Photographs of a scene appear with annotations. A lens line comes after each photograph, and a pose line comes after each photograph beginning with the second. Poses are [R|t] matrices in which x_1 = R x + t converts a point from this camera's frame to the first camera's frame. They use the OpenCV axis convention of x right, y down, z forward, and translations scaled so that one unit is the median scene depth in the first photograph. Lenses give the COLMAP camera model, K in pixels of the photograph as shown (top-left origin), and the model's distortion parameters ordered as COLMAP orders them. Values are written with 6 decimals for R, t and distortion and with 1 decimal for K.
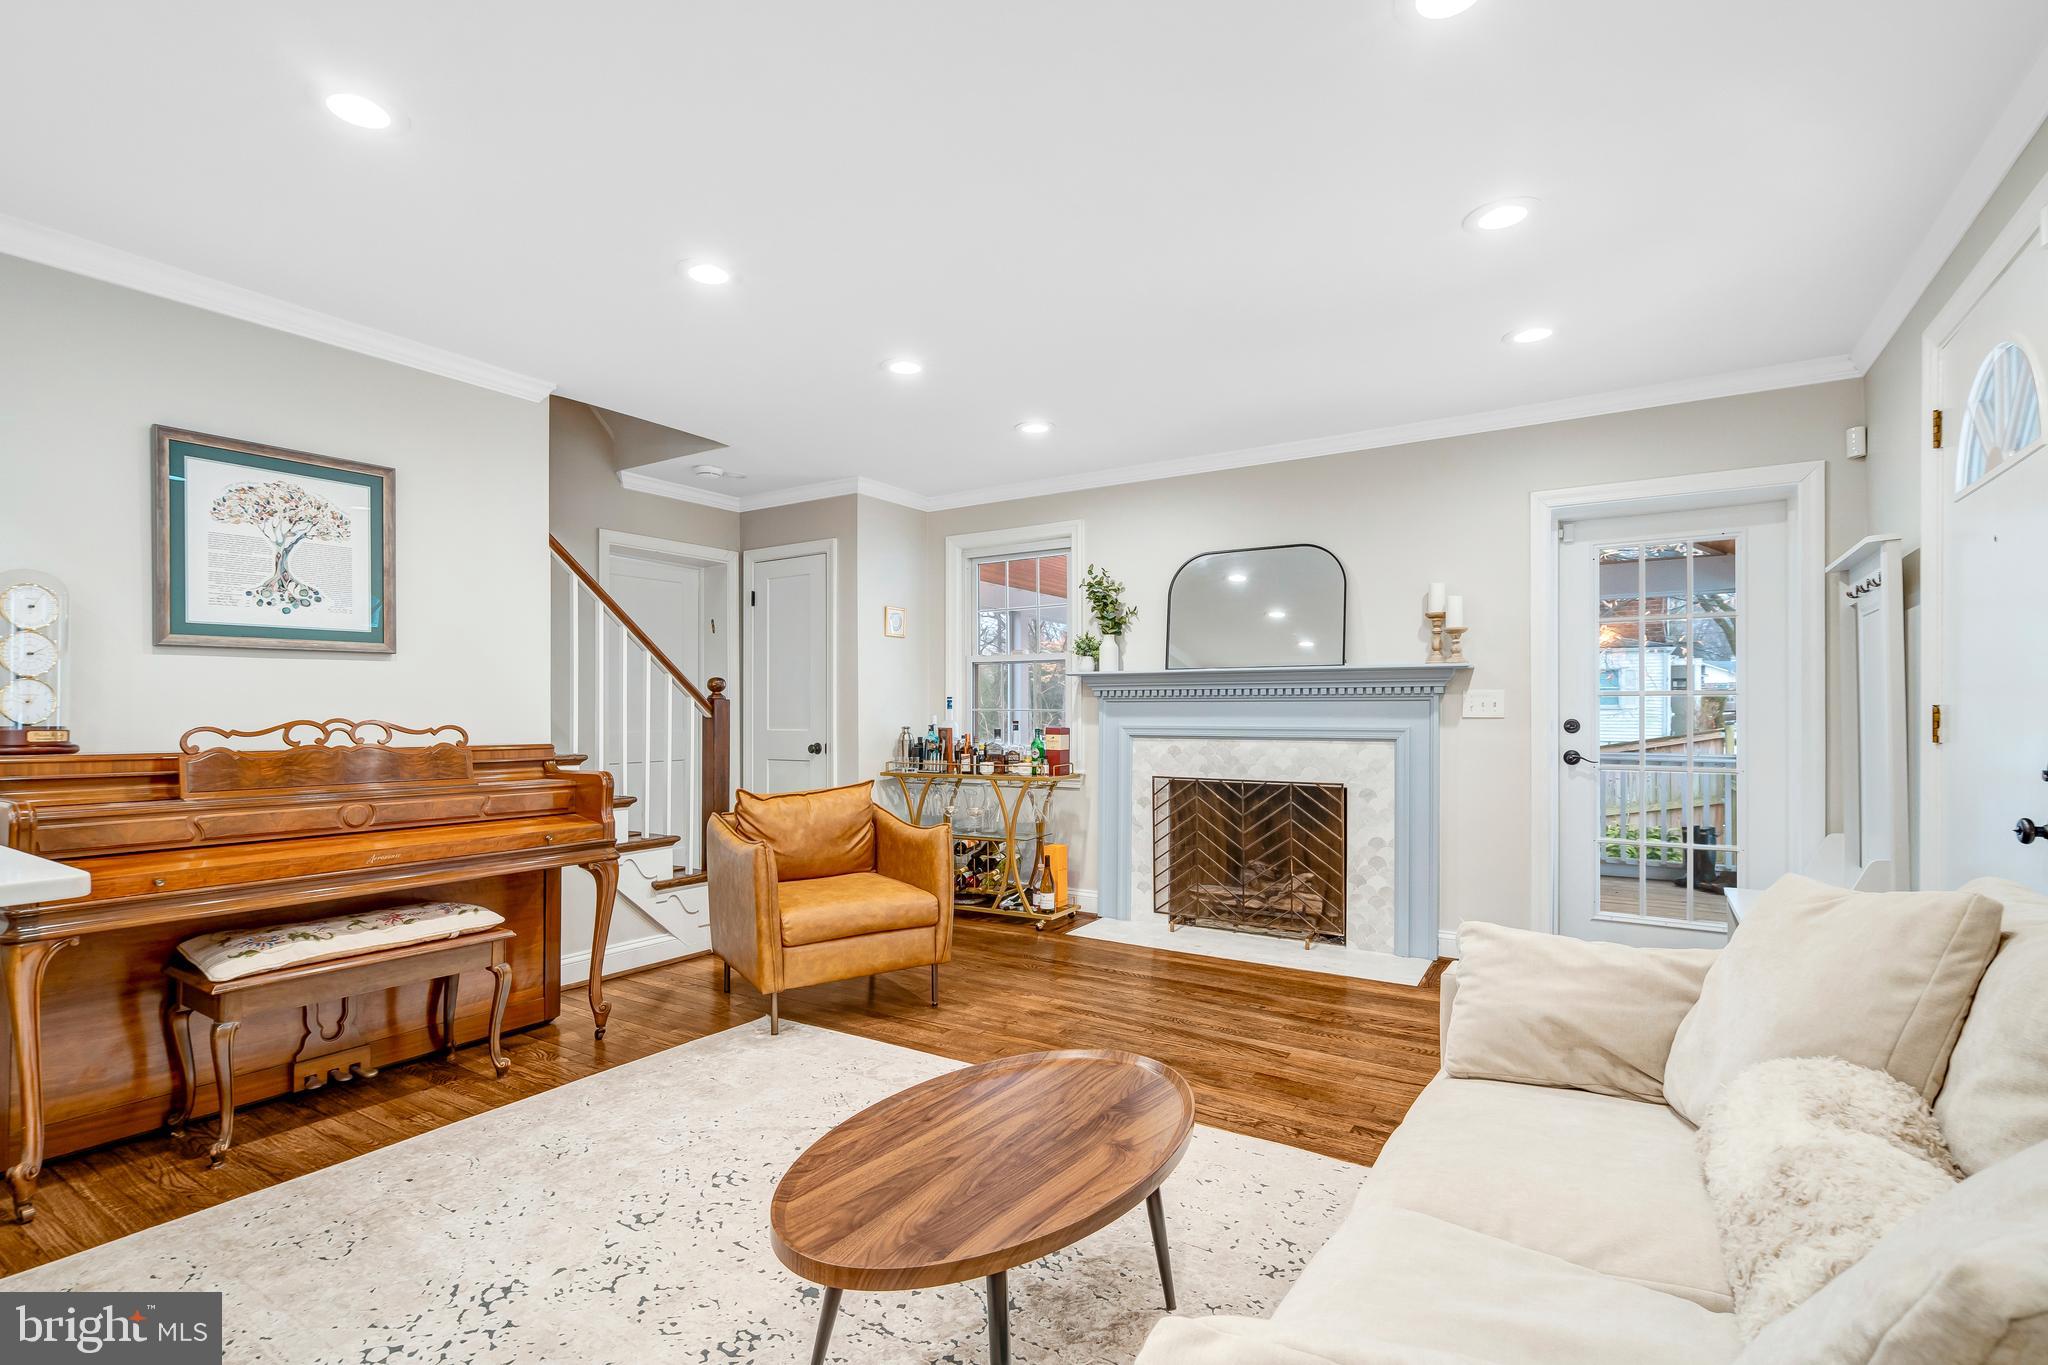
lens RADIAL K [[951.4, 0, 1010.5], [0, 951.4, 701.7], [0, 0, 1]] dist [-0.004185, 0.003999]
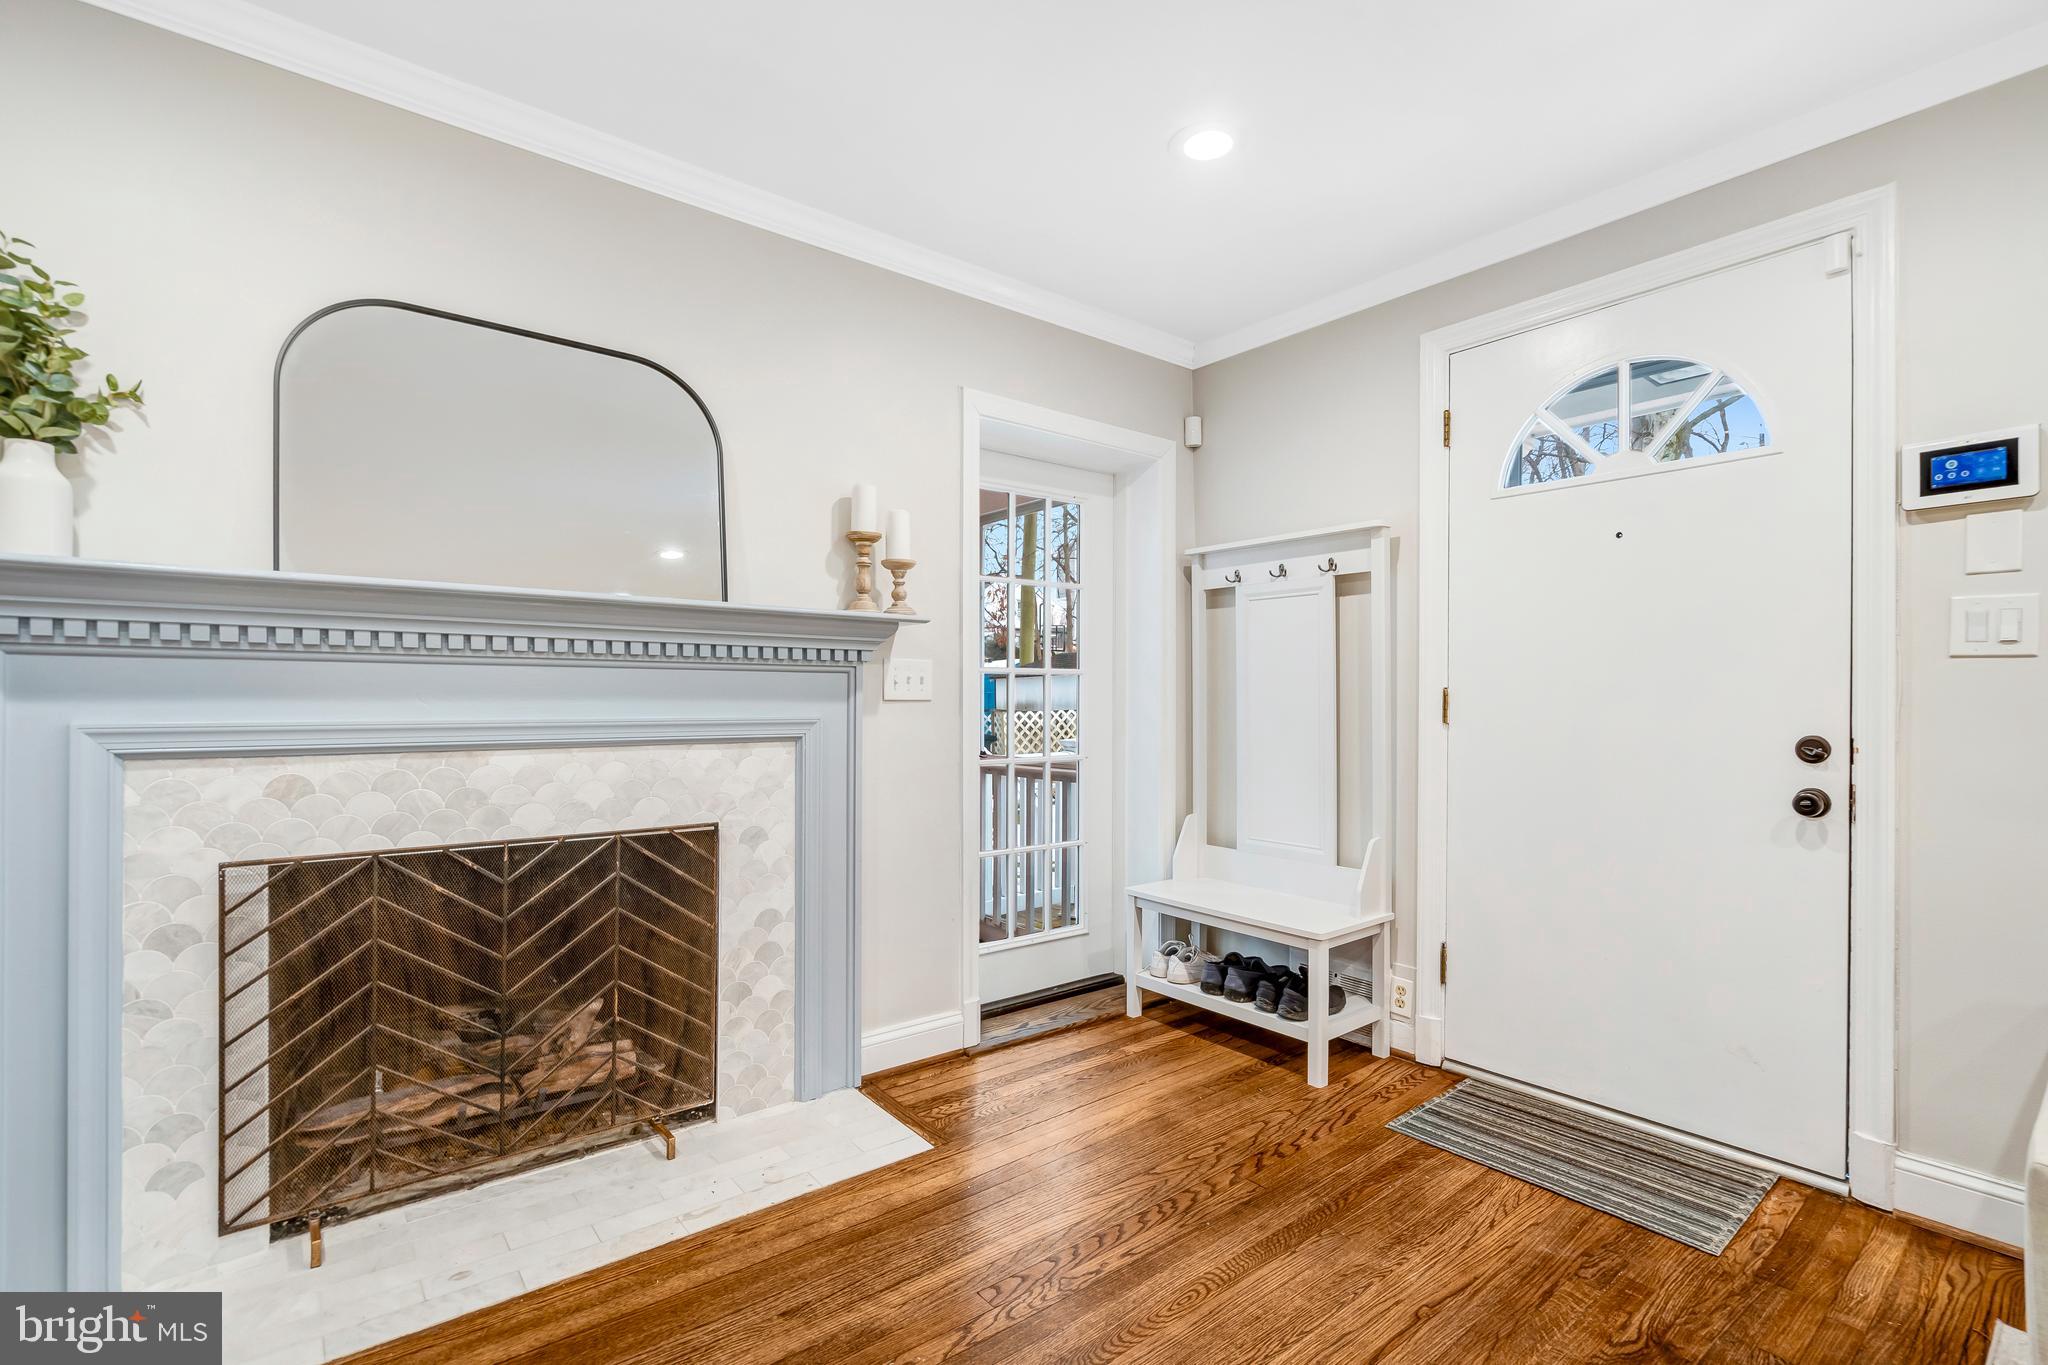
lens RADIAL K [[951.4, 0, 1012.9], [0, 951.4, 693.2], [0, 0, 1]] dist [-0.004185, 0.003999]
pose [[0.316402, -0.000989, 0.948625, -0.114009], [-0.018380, 0.999805, 0.007172, 0.005597], [-0.948447, -0.019705, 0.316322, 0.690100]]
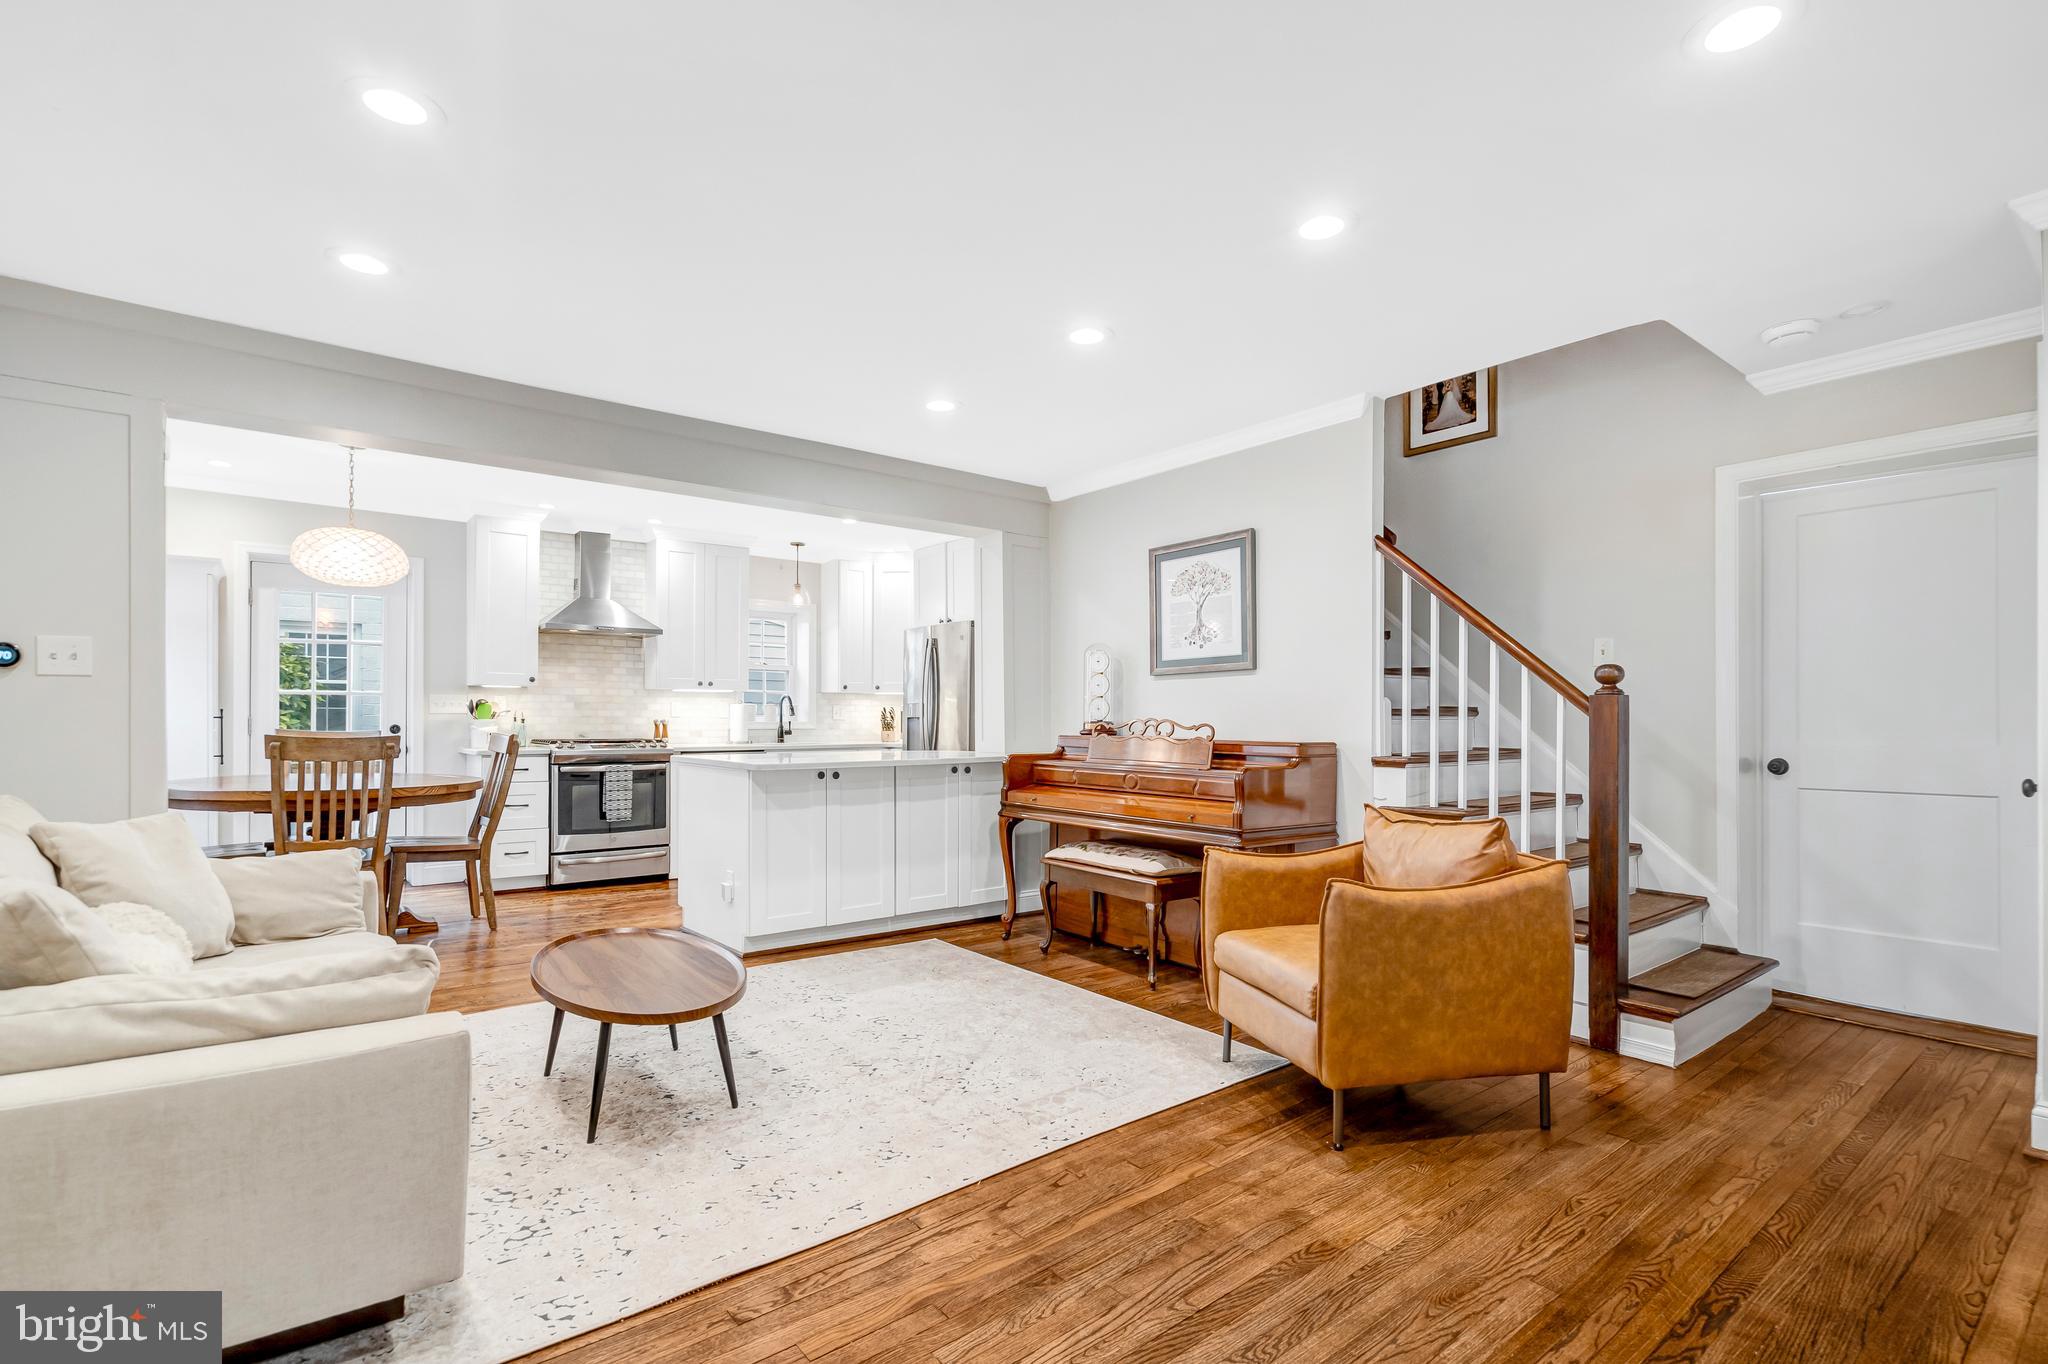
lens RADIAL K [[951.4, 0, 1016.5], [0, 951.4, 717.0], [0, 0, 1]] dist [-0.004185, 0.003999]
pose [[-0.317502, -0.000420, -0.948258, 0.525788], [0.008422, 0.999959, -0.003262, 0.012448], [0.948220, -0.009022, -0.317485, 0.835068]]
